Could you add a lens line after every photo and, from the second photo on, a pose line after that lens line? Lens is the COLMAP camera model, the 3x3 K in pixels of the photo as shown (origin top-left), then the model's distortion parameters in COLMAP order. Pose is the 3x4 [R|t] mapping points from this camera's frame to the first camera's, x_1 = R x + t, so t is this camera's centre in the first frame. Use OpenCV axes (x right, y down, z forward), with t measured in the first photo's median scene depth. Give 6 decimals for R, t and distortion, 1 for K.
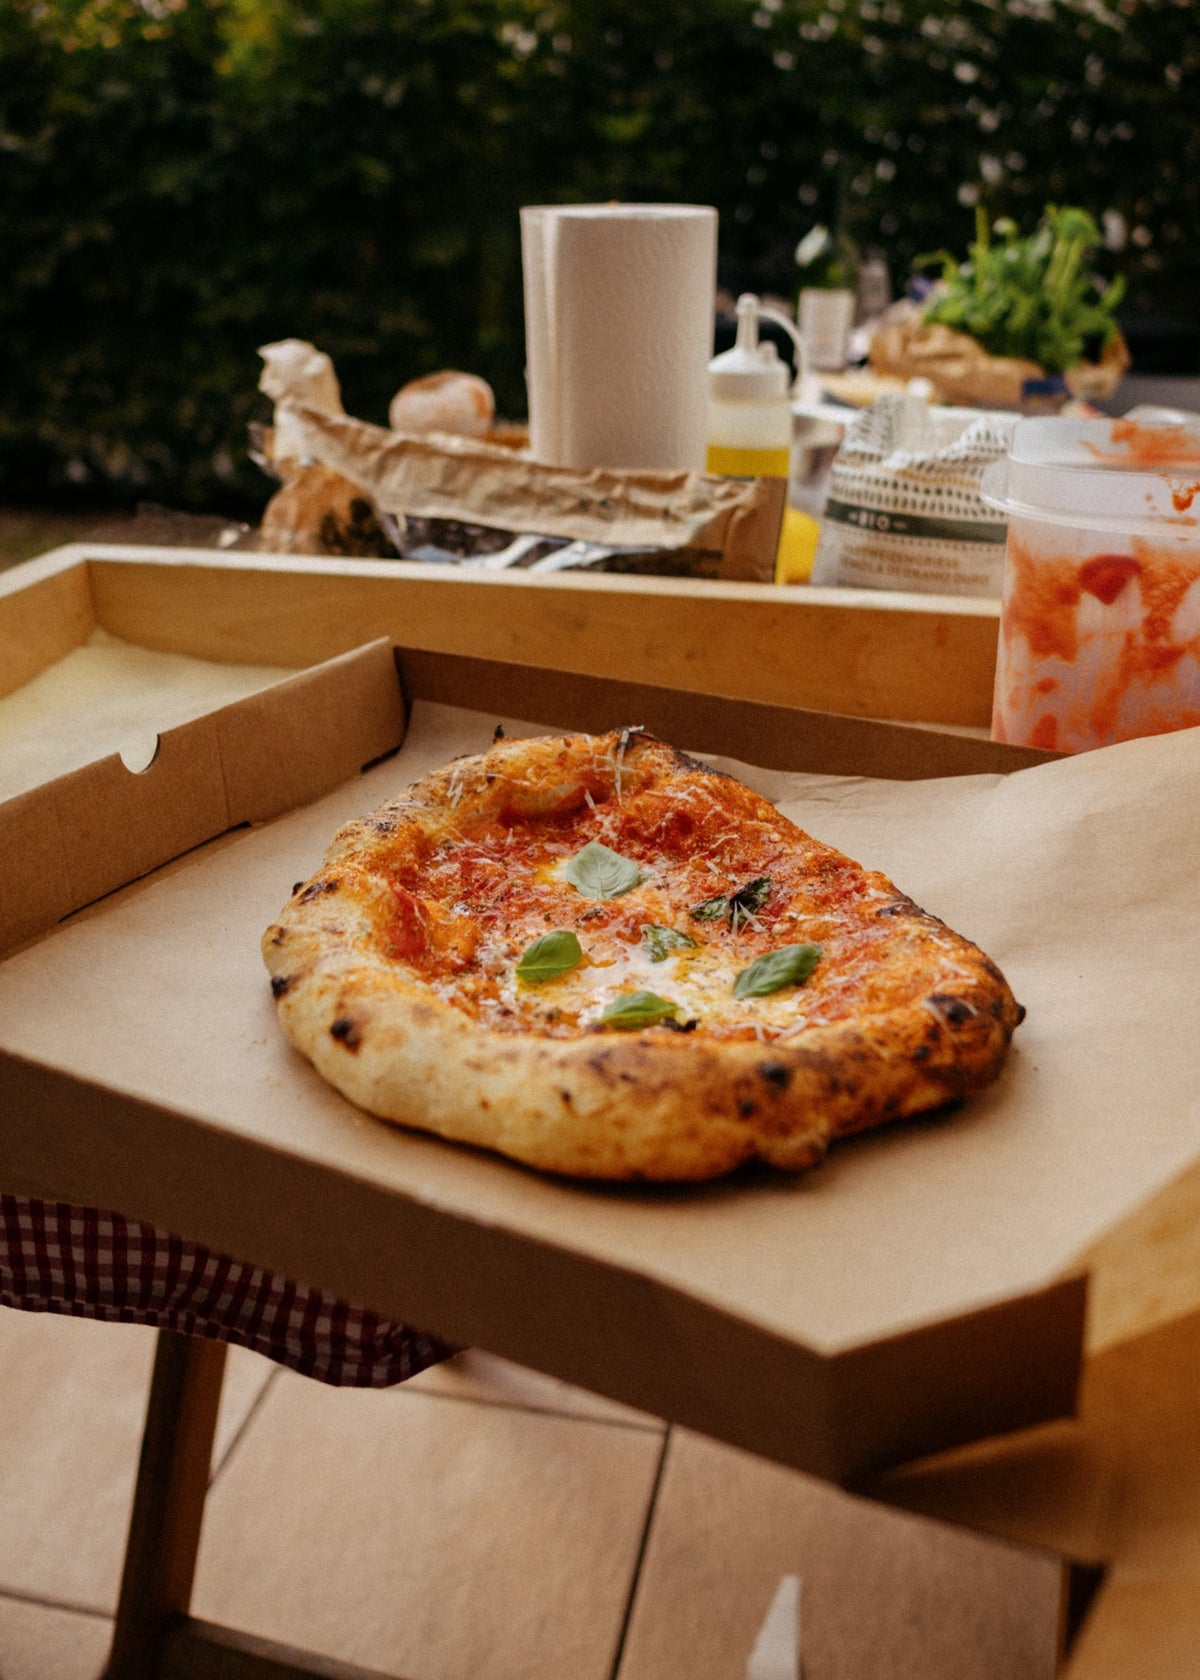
lens RADIAL K [[1467.3, 0, 600.0], [0, 1467.3, 840.0], [0, 0, 1]] dist [-0.023217, -0.000284]
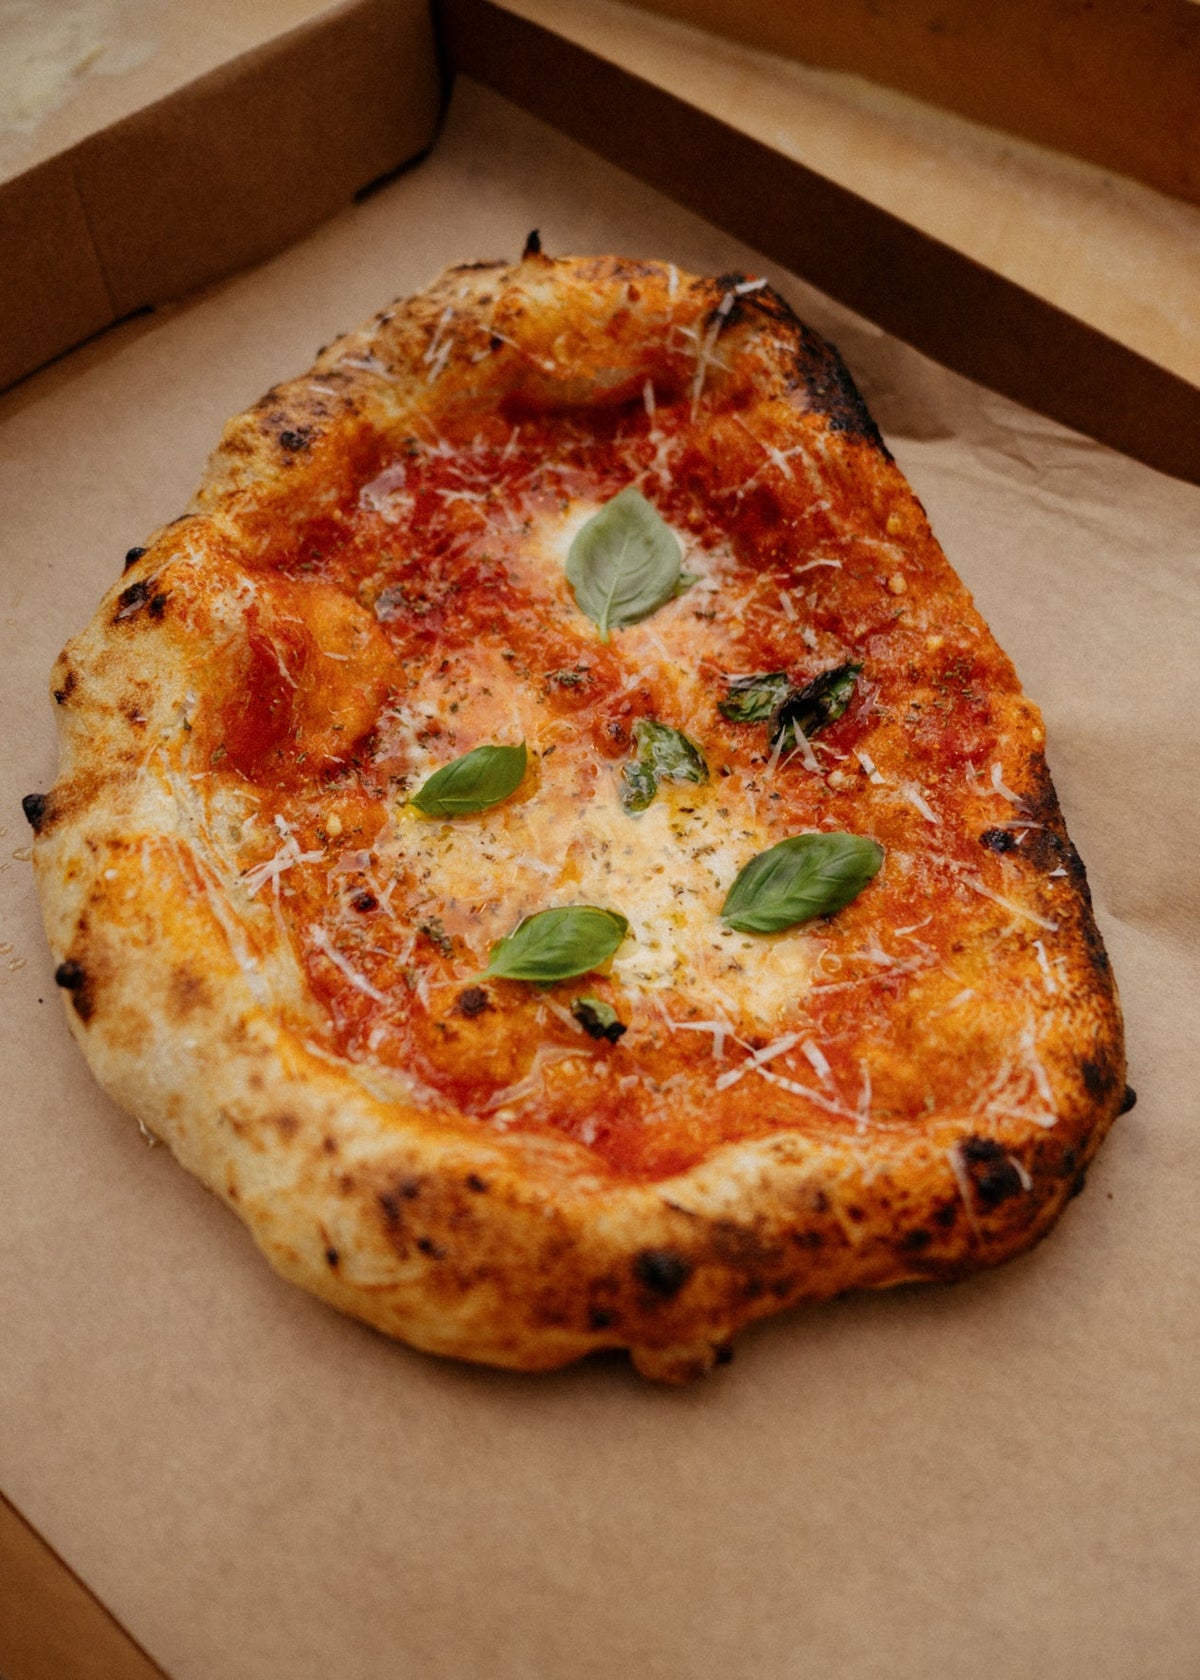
lens RADIAL K [[1467.3, 0, 600.0], [0, 1467.3, 840.0], [0, 0, 1]] dist [-0.023217, -0.000284]
pose [[0.969126, 0.236775, -0.068797, 0.064569], [-0.152788, 0.795675, 0.586138, -0.257209], [0.193522, -0.557530, 0.807285, 0.404961]]
